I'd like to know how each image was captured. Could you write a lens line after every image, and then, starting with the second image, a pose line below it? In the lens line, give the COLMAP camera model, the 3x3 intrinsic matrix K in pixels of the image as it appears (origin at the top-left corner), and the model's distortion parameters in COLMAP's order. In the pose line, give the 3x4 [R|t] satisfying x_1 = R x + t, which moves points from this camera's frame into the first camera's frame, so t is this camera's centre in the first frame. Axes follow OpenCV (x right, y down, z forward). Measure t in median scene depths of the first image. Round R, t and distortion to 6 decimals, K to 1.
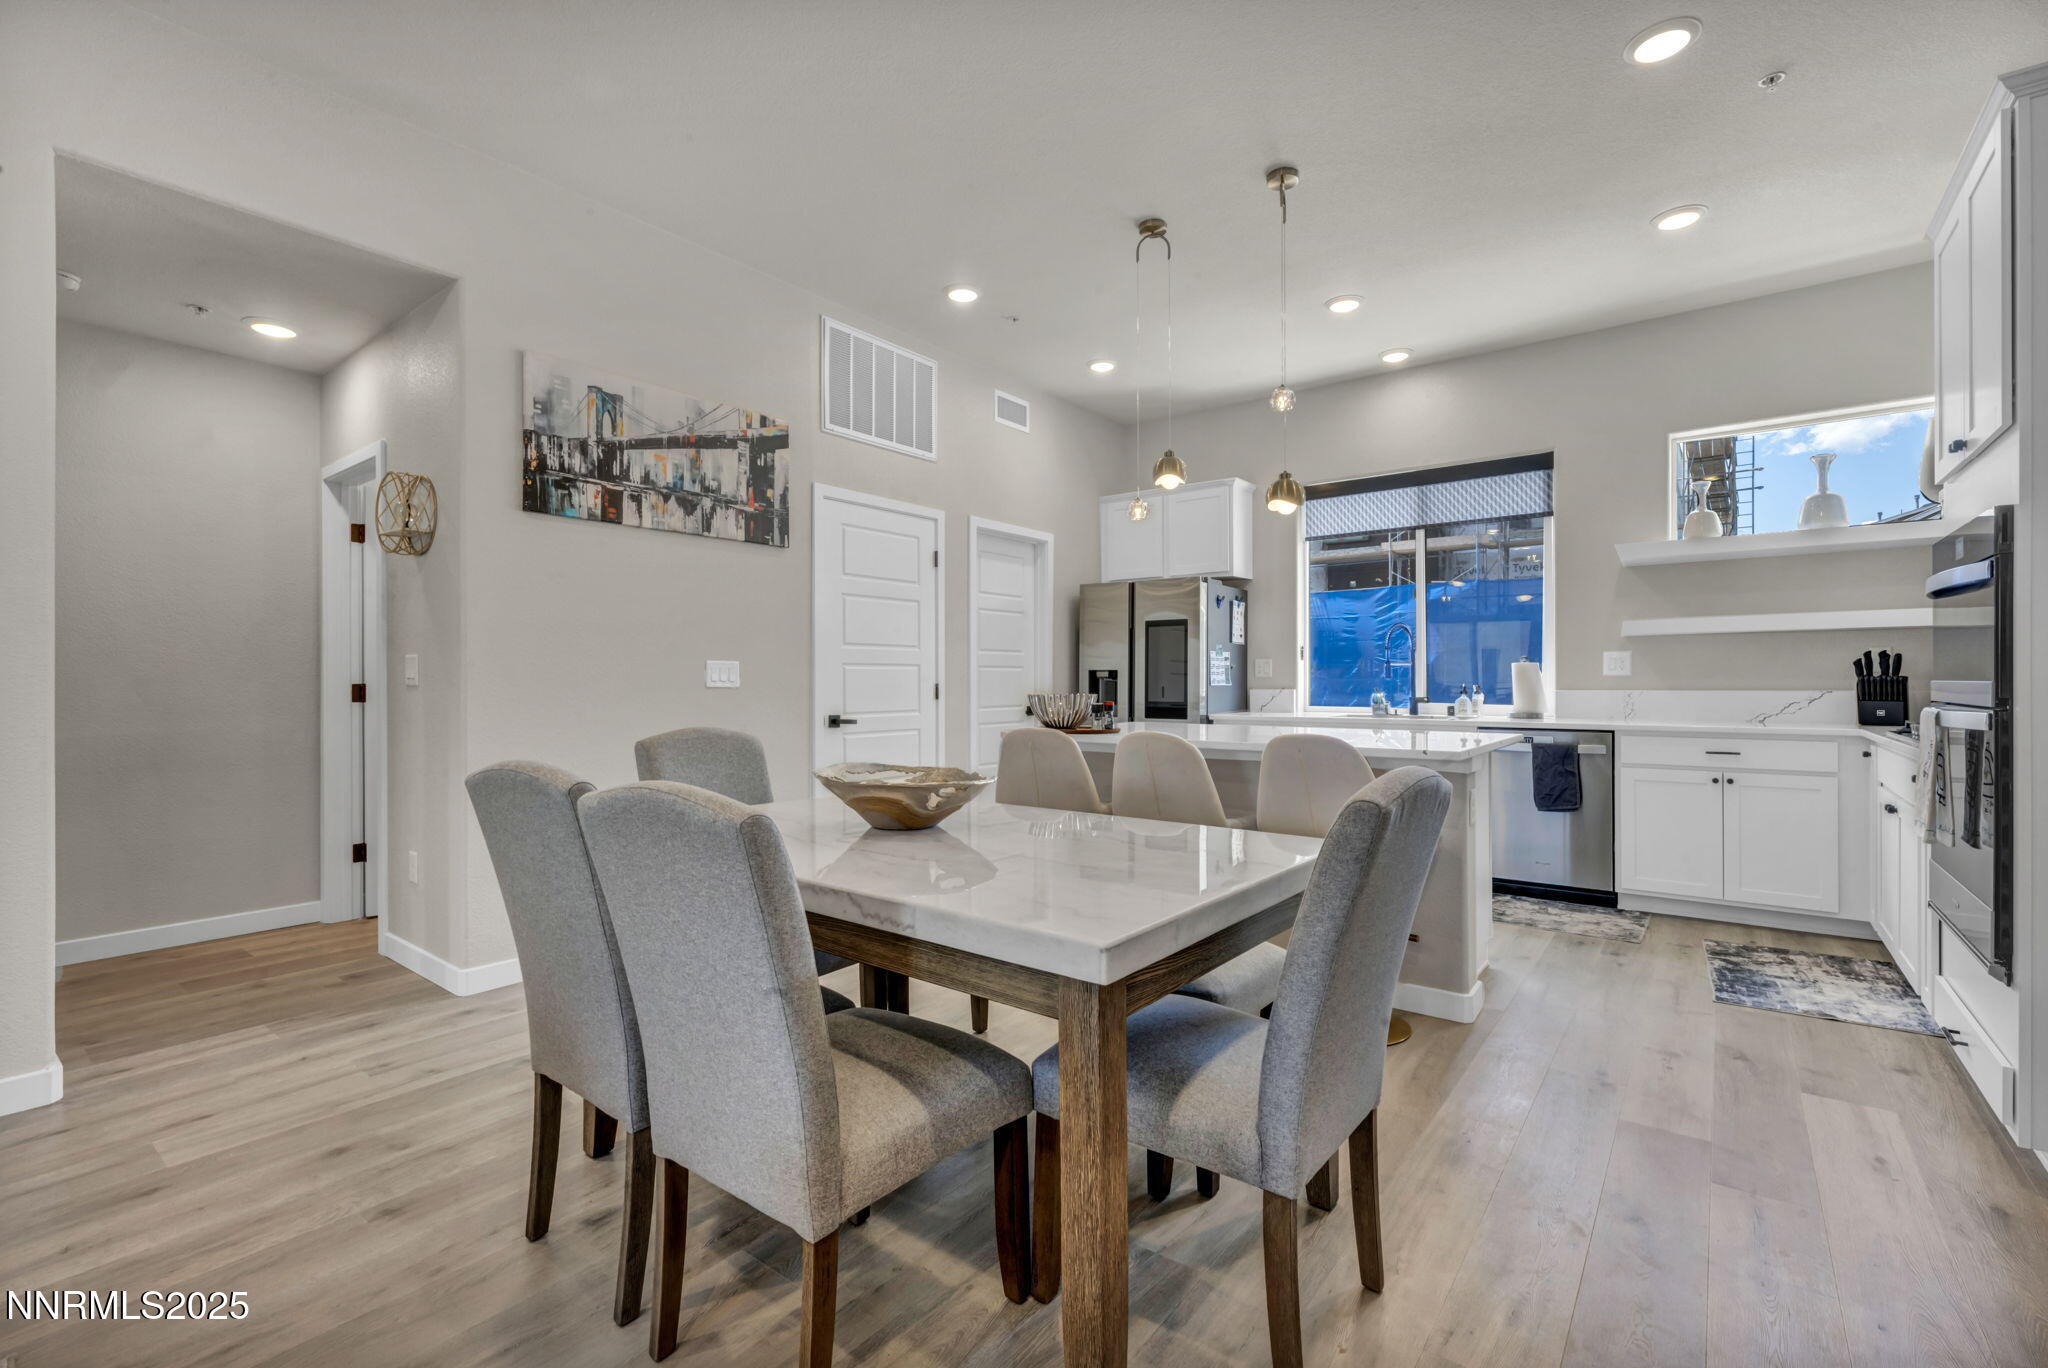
lens RADIAL K [[927.0, 0, 1018.9], [0, 927.0, 692.6], [0, 0, 1]] dist [-0.003623, 0.000854]
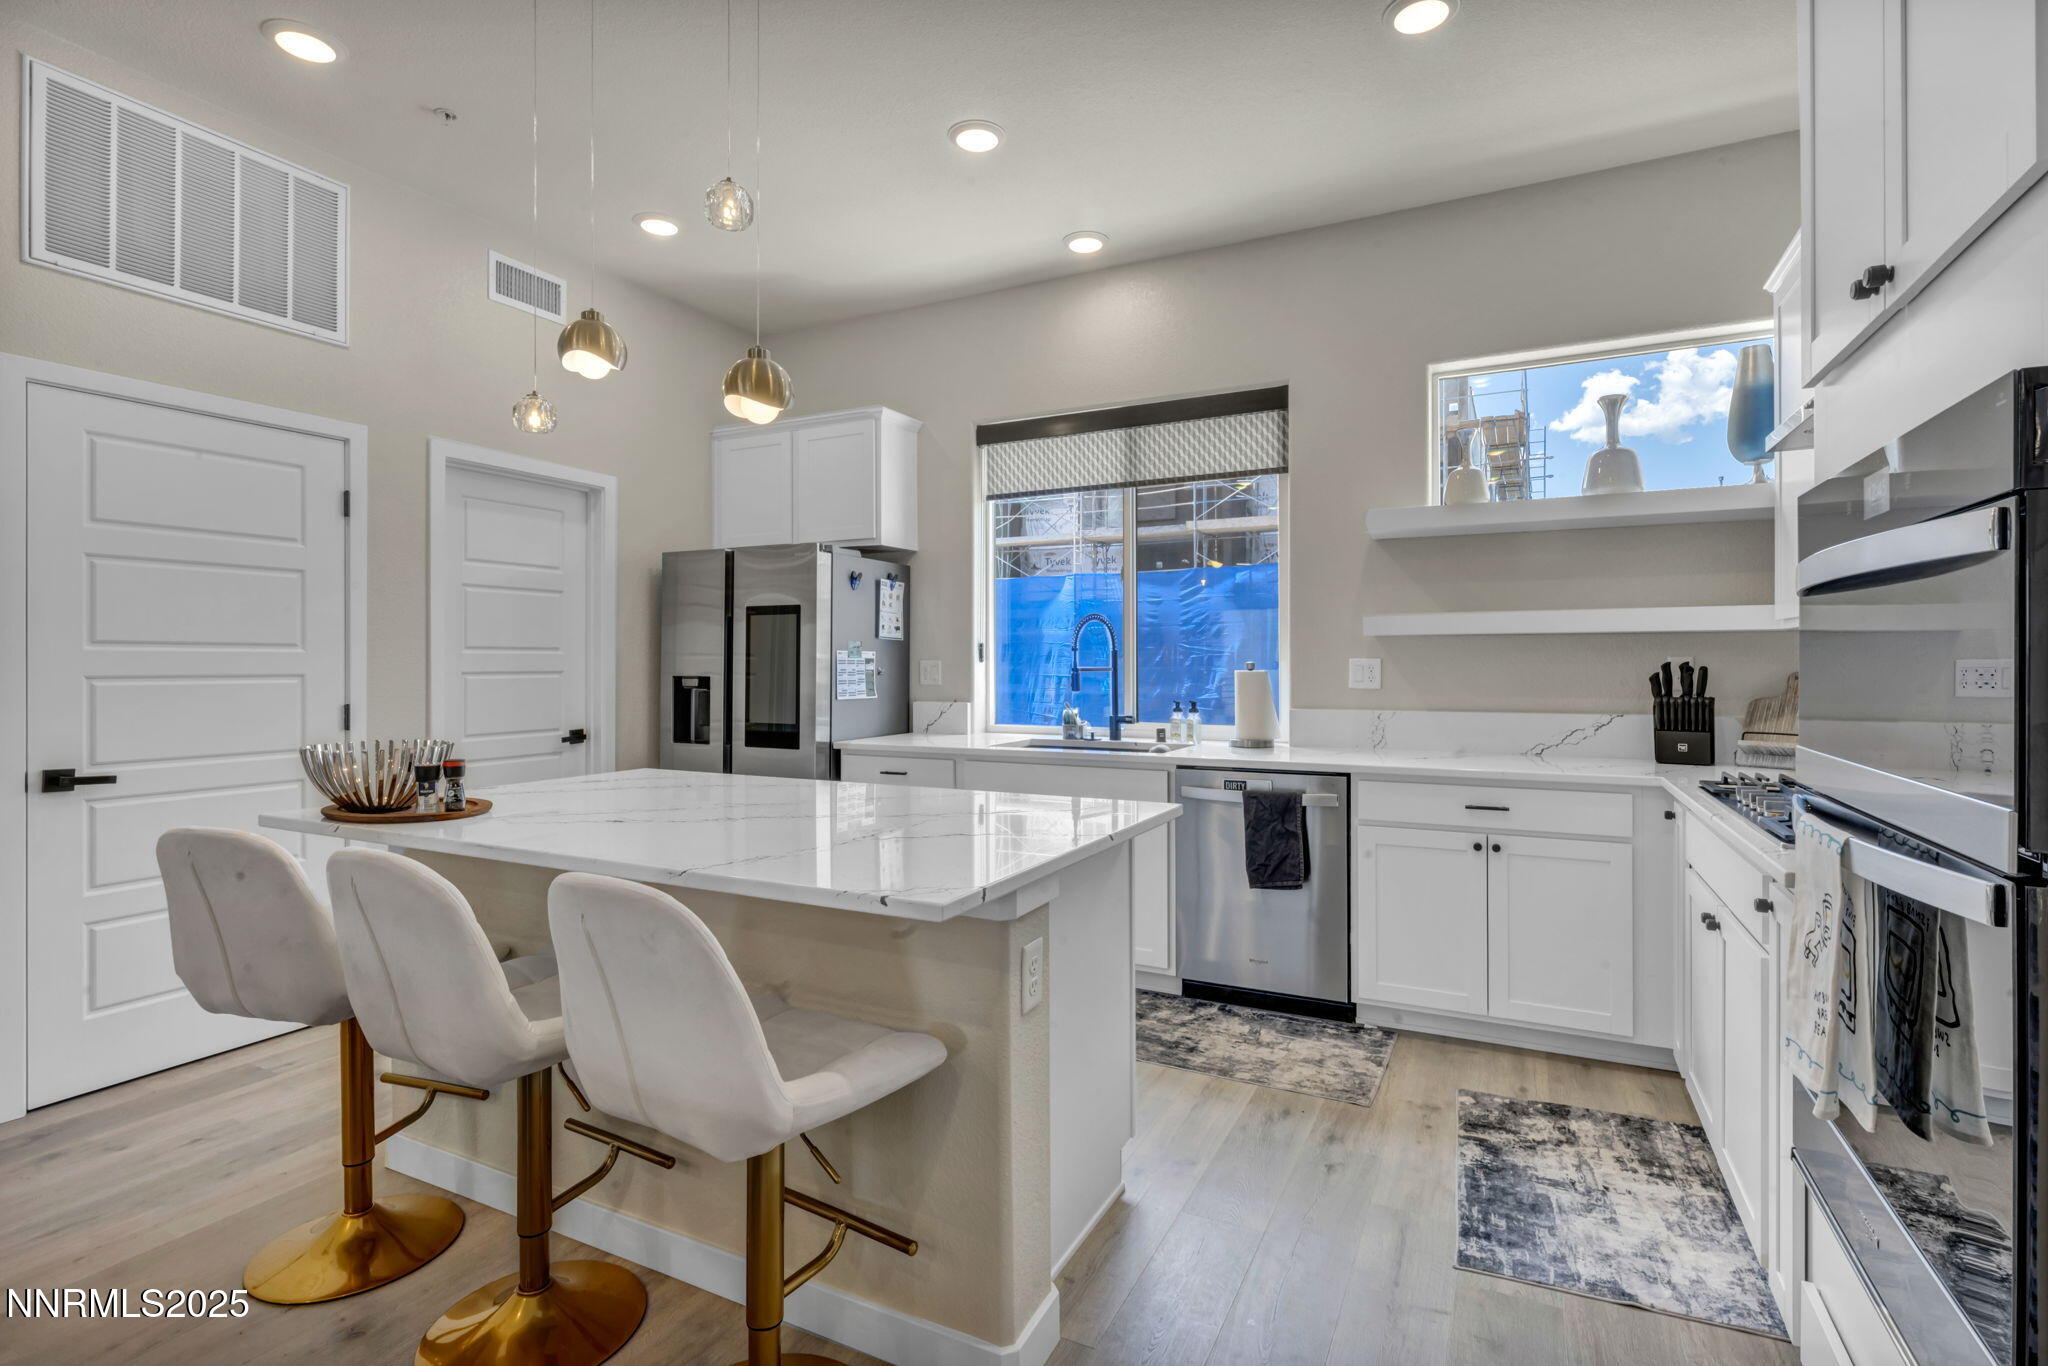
lens RADIAL K [[927.0, 0, 1038.7], [0, 927.0, 667.5], [0, 0, 1]] dist [-0.003623, 0.000854]
pose [[0.986025, 0.001902, 0.166588, 0.280049], [-0.001381, 0.999994, -0.003244, -0.034982], [-0.166593, 0.002968, 0.986021, 0.330223]]
